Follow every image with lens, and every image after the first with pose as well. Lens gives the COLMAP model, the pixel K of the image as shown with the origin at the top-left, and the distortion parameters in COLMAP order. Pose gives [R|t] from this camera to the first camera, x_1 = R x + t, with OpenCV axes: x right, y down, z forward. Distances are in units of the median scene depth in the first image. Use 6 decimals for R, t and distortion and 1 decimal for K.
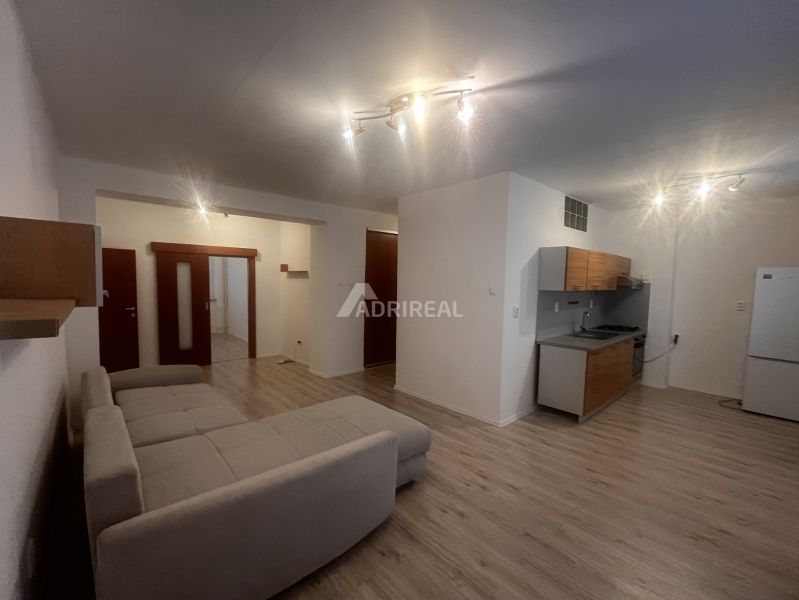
lens RADIAL K [[338.4, 0, 400.5], [0, 338.4, 301.6], [0, 0, 1]] dist [0.000133, -0.000246]
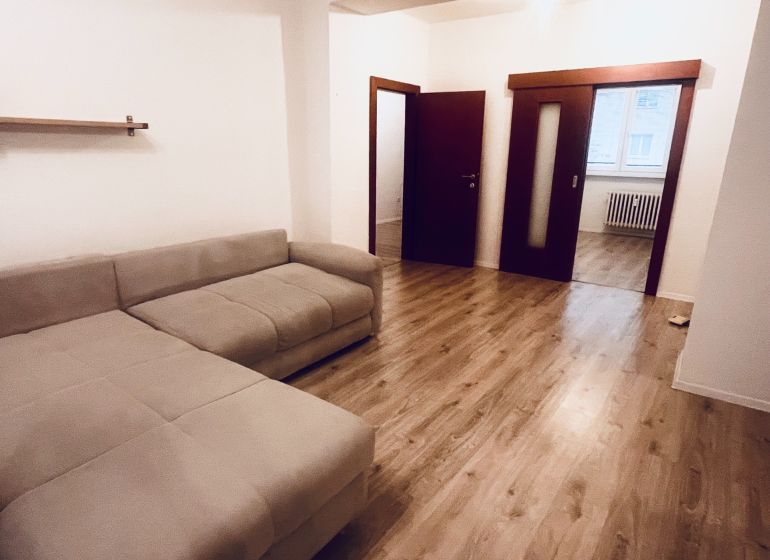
lens RADIAL K [[485.6, 0, 383.4], [0, 485.6, 281.4], [0, 0, 1]] dist [0.001749, 0.006132]
pose [[0.191312, 0.244321, -0.950635, 0.227596], [-0.072890, 0.969387, 0.234471, 0.009482], [0.978819, 0.024435, 0.203264, 0.635616]]
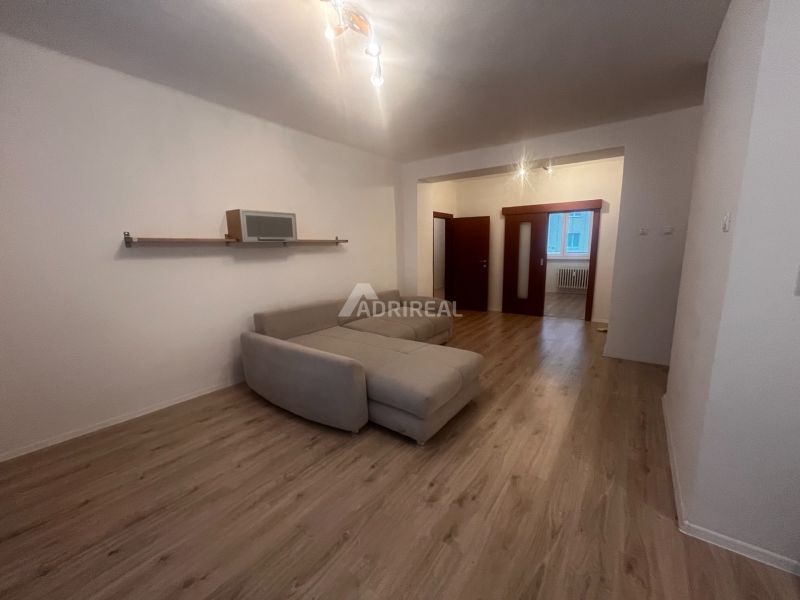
lens RADIAL K [[338.8, 0, 398.8], [0, 338.8, 301.8], [0, 0, 1]] dist [0.000133, -0.000246]
pose [[0.197100, 0.130801, -0.971619, 0.474915], [-0.039918, 0.991309, 0.125354, 0.027009], [0.979570, 0.014077, 0.200608, 0.425092]]
